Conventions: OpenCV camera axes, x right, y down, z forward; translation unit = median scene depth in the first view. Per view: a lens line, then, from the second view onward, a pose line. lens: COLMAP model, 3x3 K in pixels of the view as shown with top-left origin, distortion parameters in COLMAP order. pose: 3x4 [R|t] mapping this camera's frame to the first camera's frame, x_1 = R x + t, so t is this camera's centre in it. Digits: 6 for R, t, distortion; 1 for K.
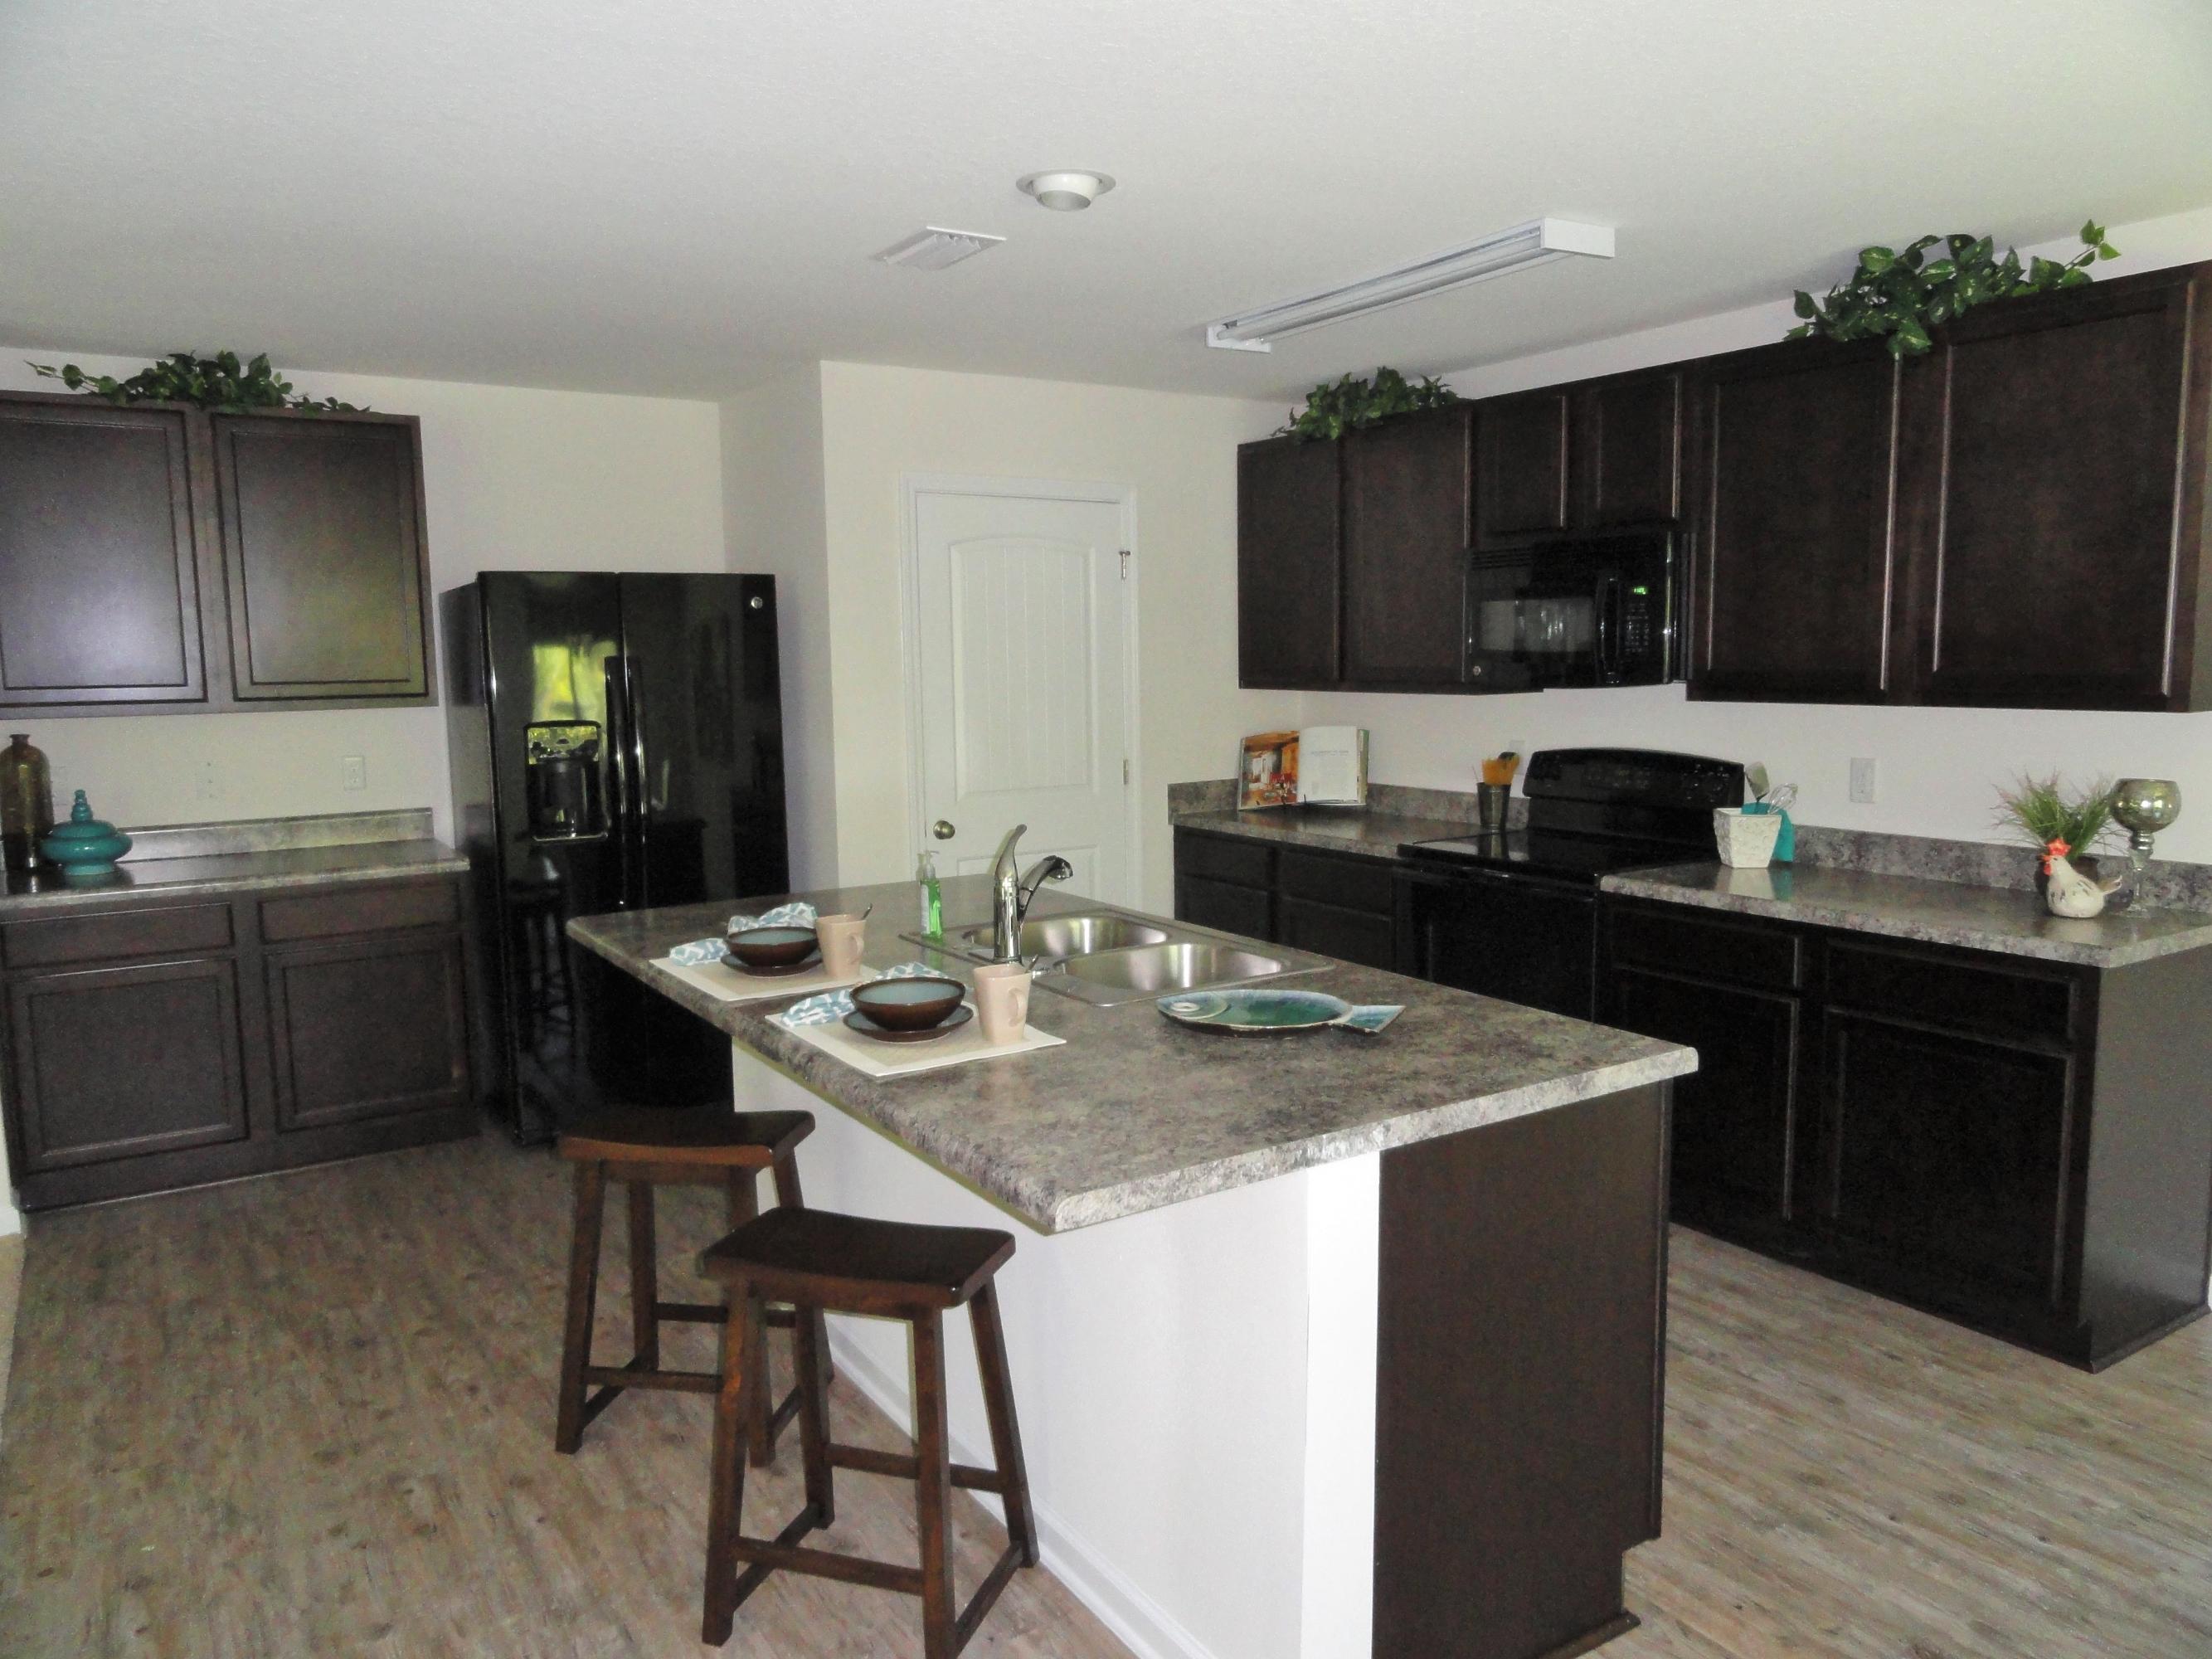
lens RADIAL K [[1529.1, 0, 1106.0], [0, 1529.1, 829.5], [0, 0, 1]] dist [0.000481, -0.002539]
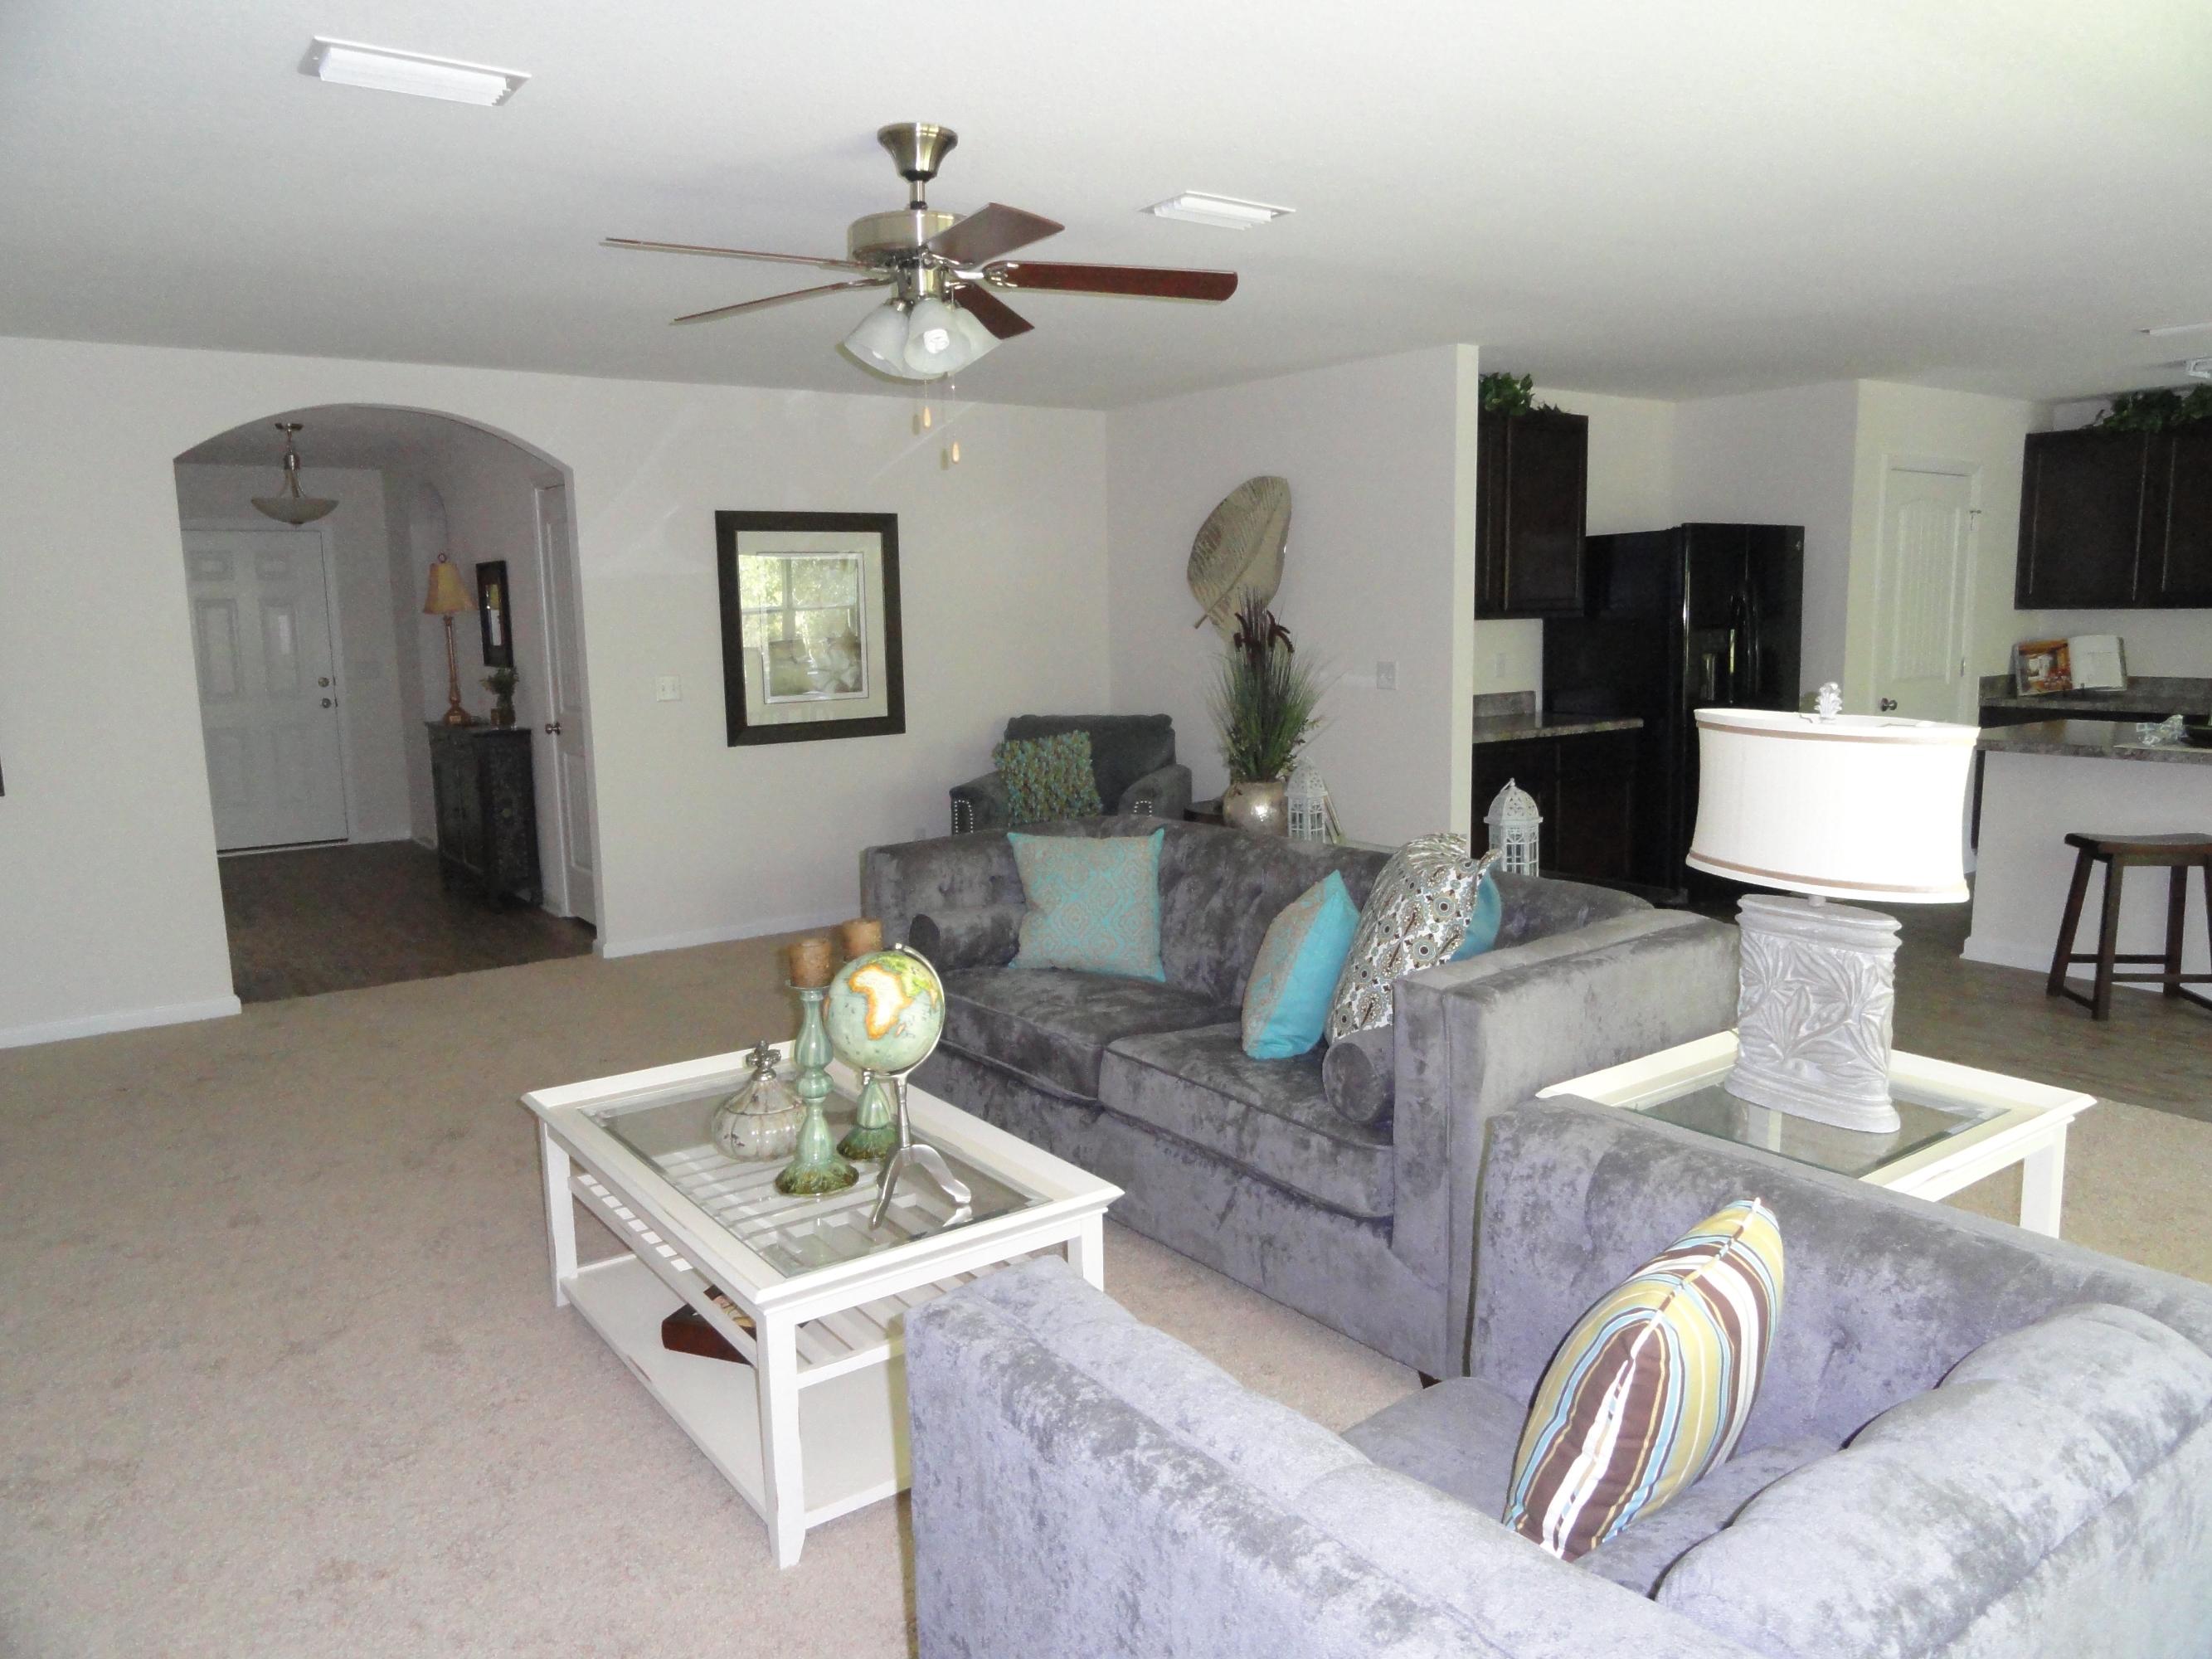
lens RADIAL K [[1529.1, 0, 1106.0], [0, 1529.1, 829.5], [0, 0, 1]] dist [0.000481, -0.002539]
pose [[0.998484, -0.009926, 0.054140, -0.841988], [0.008689, 0.999697, 0.023039, 0.071411], [-0.054353, -0.022534, 0.998268, -0.365916]]
